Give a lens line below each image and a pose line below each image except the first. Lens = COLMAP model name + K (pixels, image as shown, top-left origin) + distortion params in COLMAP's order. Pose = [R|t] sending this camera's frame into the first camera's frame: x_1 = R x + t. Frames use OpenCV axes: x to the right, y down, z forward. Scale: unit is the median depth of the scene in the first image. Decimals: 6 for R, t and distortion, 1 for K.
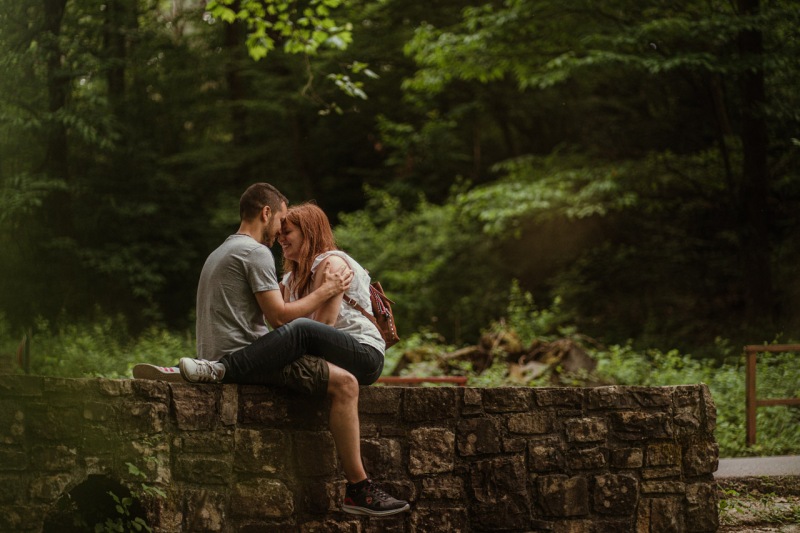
lens RADIAL K [[1827.3, 0, 398.7], [0, 1827.3, 232.5], [0, 0, 1]] dist [0.227279, -3.462291]
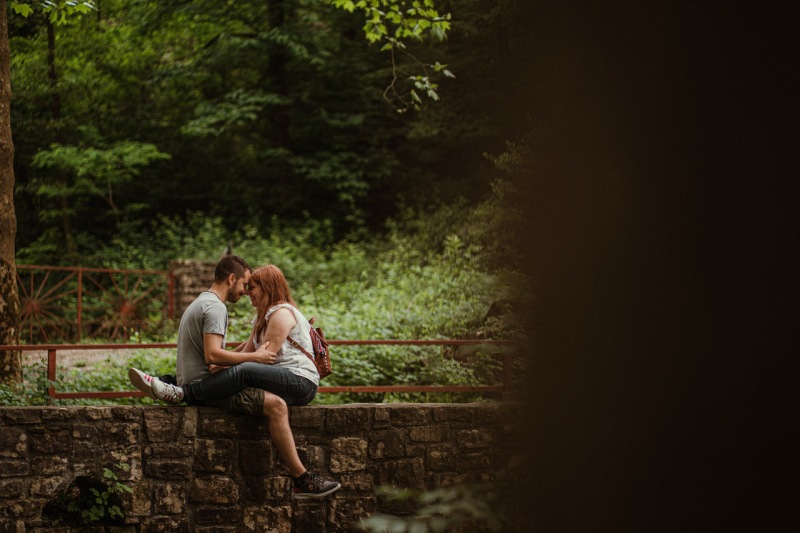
lens RADIAL K [[1827.3, 0, 398.7], [0, 1827.3, 232.5], [0, 0, 1]] dist [0.227279, -3.462291]
pose [[0.987425, 0.015006, -0.157373, 0.266018], [-0.002156, 0.996671, 0.081505, -0.153884], [0.158072, -0.080140, 0.984170, -0.302704]]
